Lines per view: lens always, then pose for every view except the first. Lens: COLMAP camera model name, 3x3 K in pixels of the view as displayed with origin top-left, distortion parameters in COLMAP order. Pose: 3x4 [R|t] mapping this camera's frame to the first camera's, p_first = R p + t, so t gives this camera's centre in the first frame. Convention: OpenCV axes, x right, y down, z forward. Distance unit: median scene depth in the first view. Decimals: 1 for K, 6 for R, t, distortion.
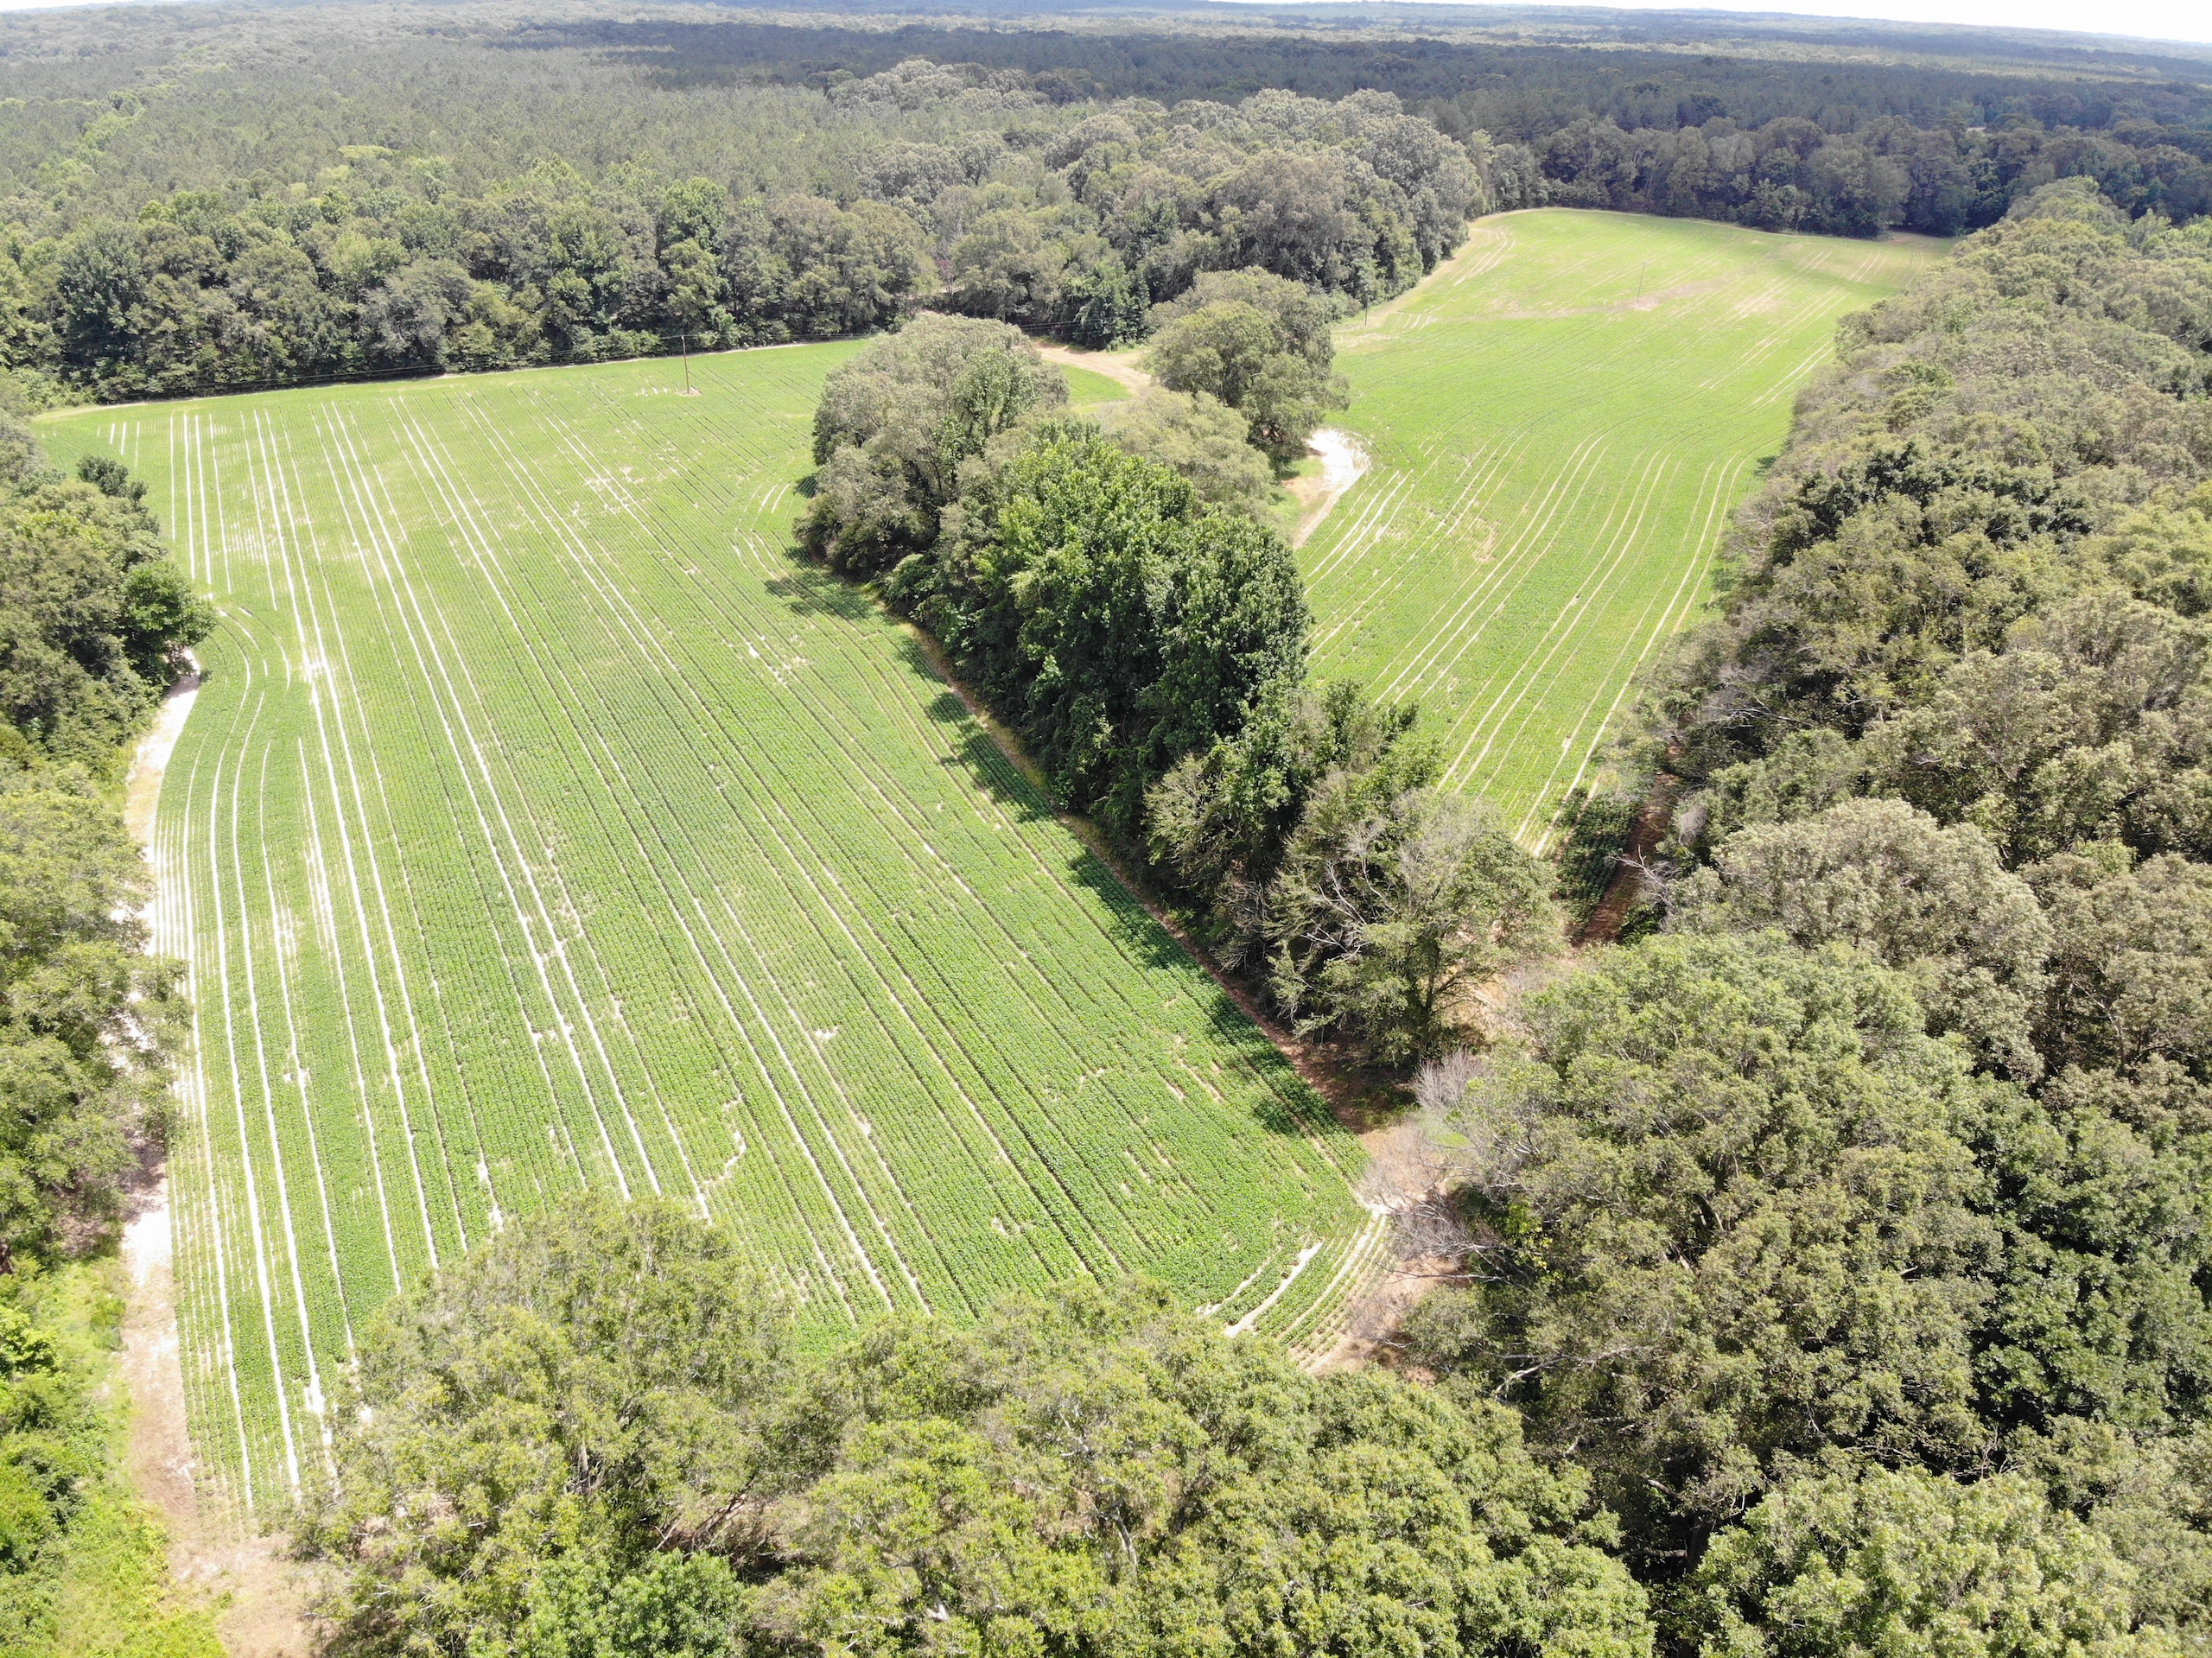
lens RADIAL K [[1655.3, 0, 1104.6], [0, 1655.3, 784.1], [0, 0, 1]] dist [0.110057, -0.219499]
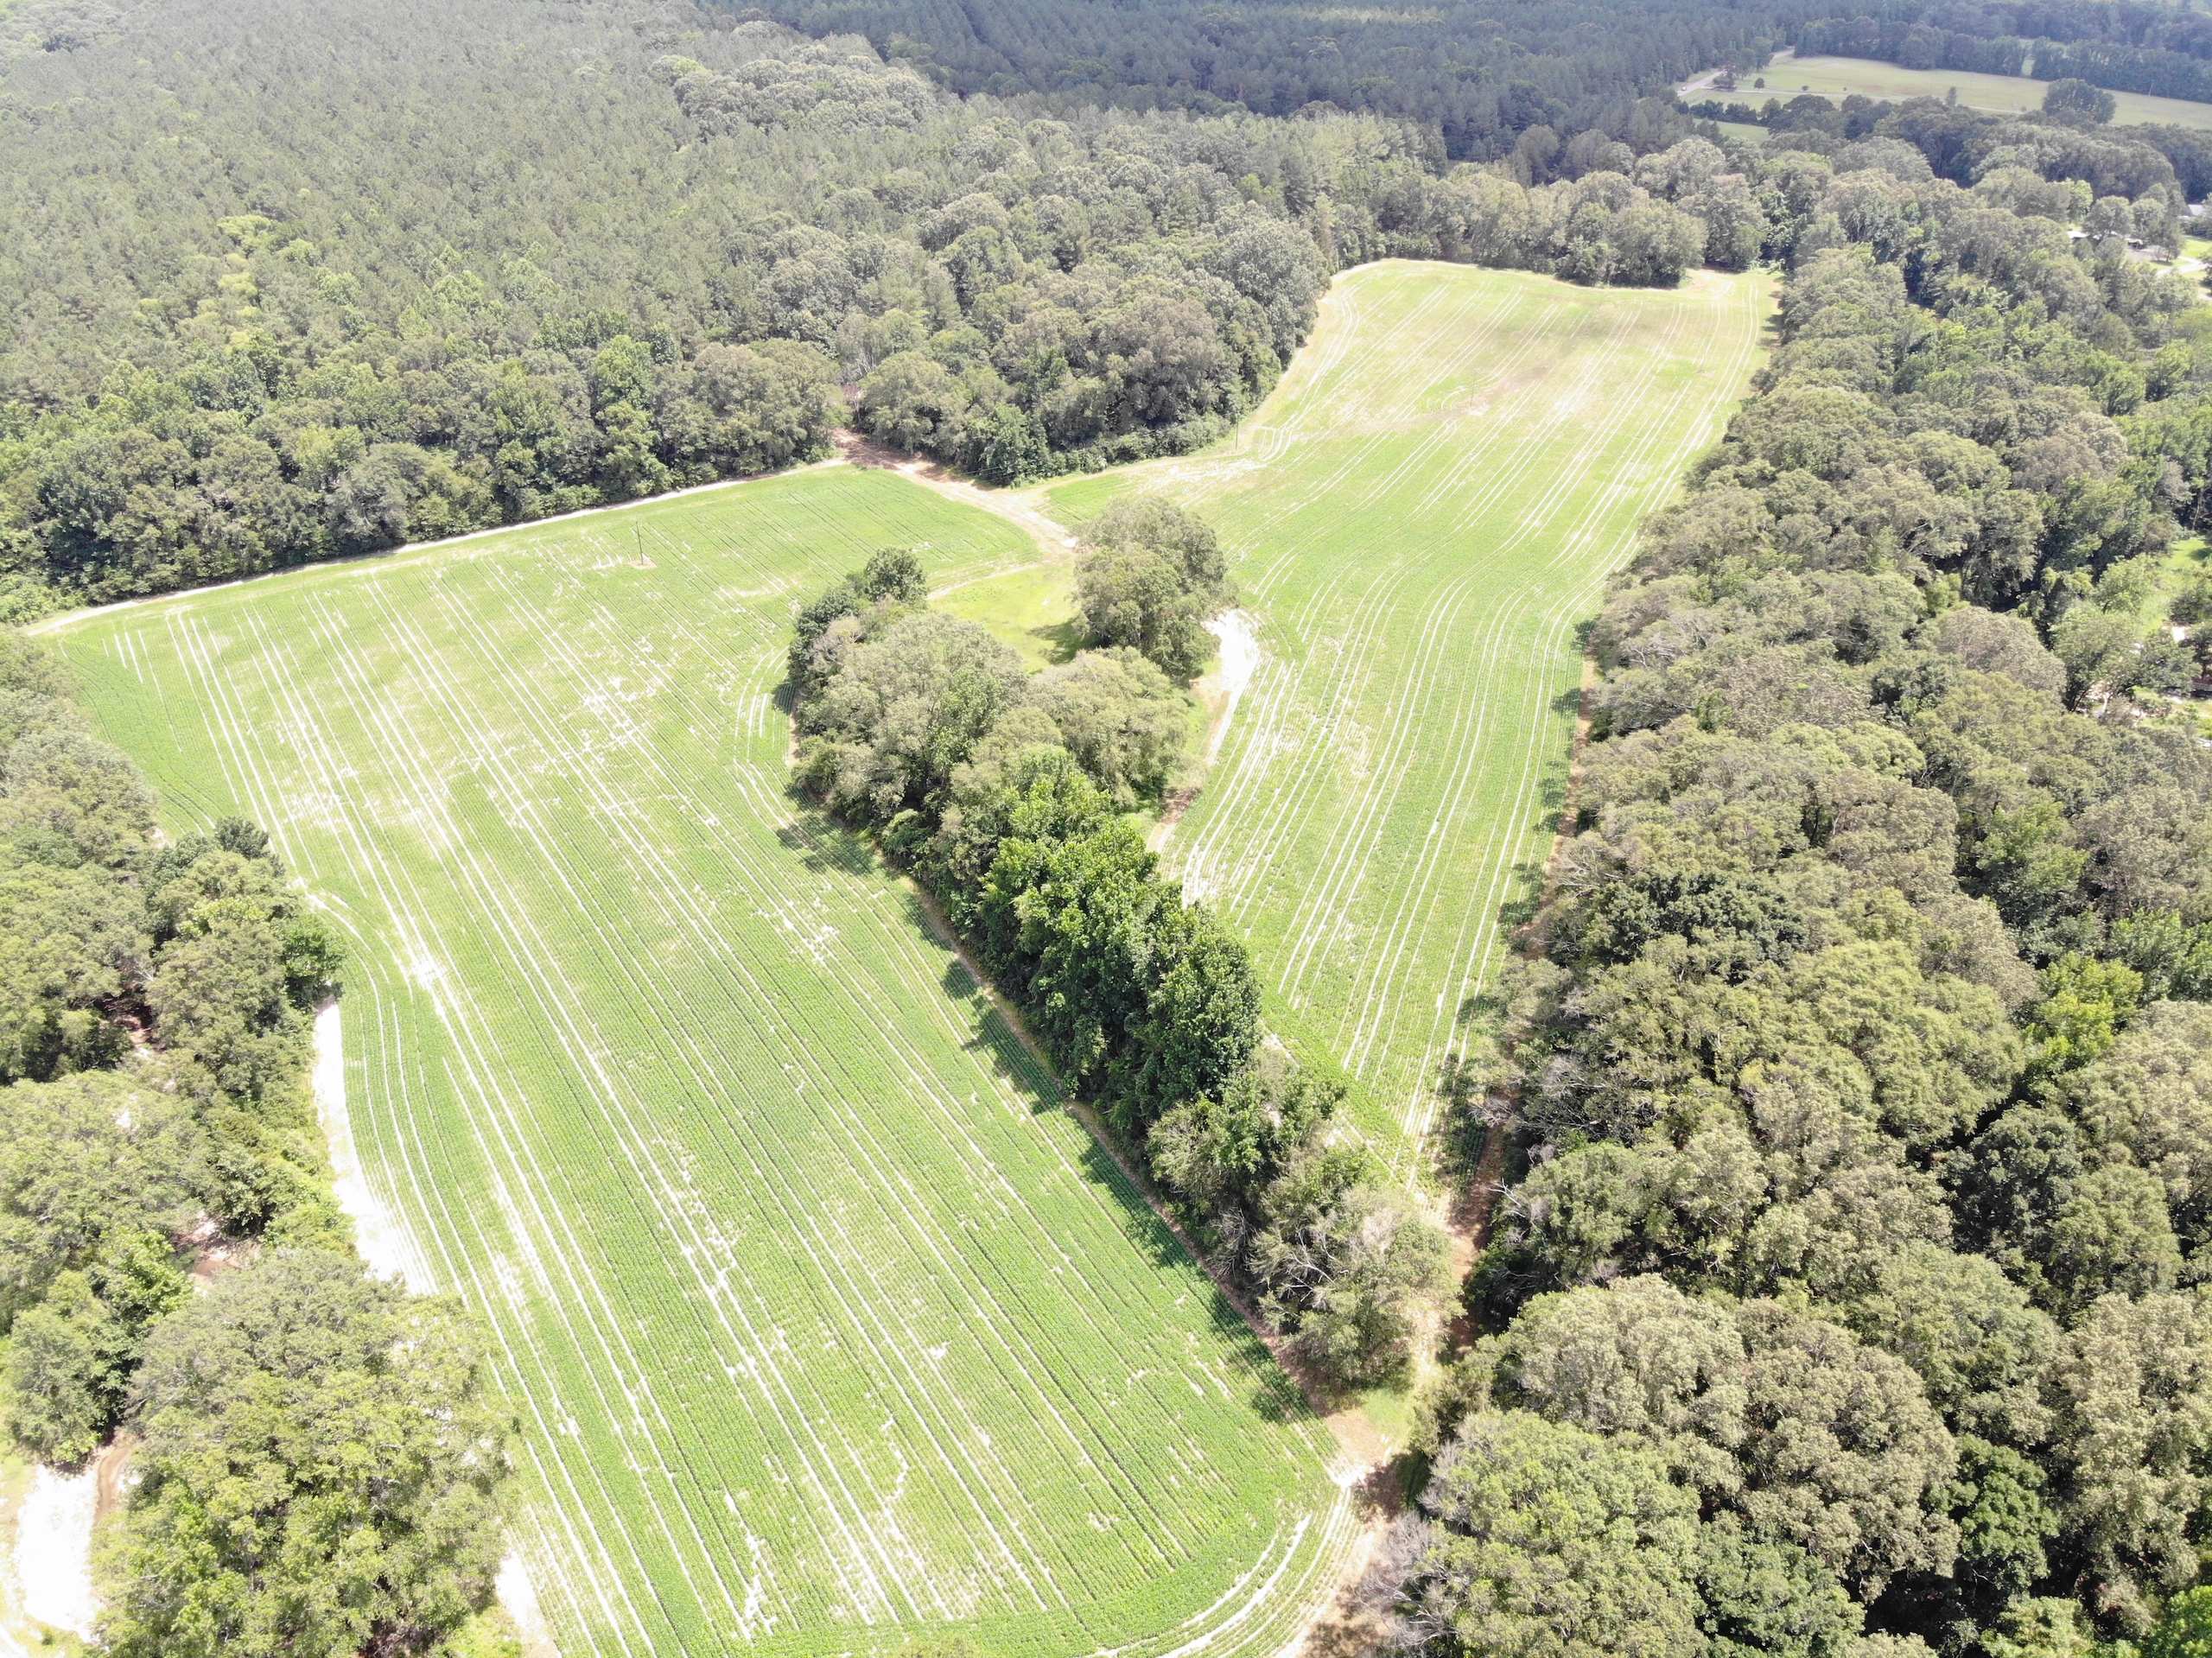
lens RADIAL K [[1659.4, 0, 1102.4], [0, 1659.4, 786.8], [0, 0, 1]] dist [0.136648, -0.271049]
pose [[0.994555, -0.053318, 0.089537, -0.054175], [0.044876, 0.994581, 0.093784, -0.182107], [-0.094052, -0.089255, 0.991558, -0.149777]]
